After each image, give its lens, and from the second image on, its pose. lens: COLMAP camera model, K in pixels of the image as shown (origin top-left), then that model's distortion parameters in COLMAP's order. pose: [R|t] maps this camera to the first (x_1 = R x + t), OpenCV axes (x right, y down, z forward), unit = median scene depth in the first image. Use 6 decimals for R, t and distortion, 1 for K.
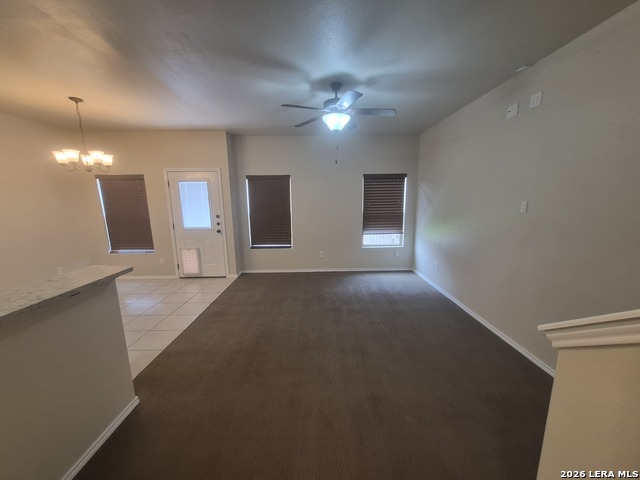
lens RADIAL K [[251.8, 0, 320.4], [0, 251.8, 241.6], [0, 0, 1]] dist [0.011564, -0.001984]
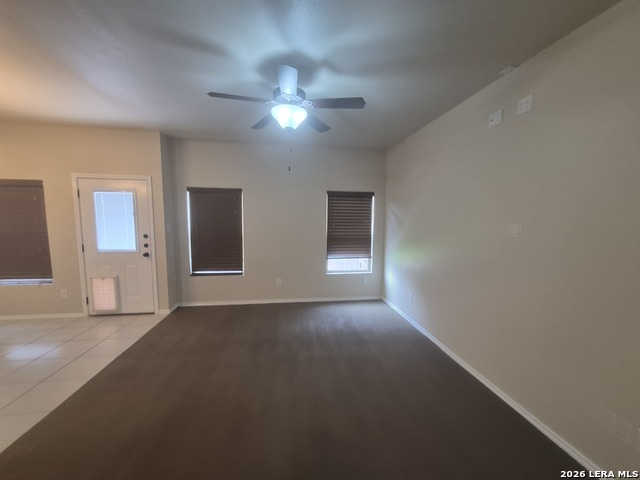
lens RADIAL K [[251.8, 0, 320.1], [0, 251.8, 238.7], [0, 0, 1]] dist [0.011564, -0.001984]
pose [[0.991823, 0.011933, 0.127063, 0.035791], [-0.000273, 0.995815, -0.091389, -0.018972], [-0.127622, 0.090607, 0.987676, 0.145139]]
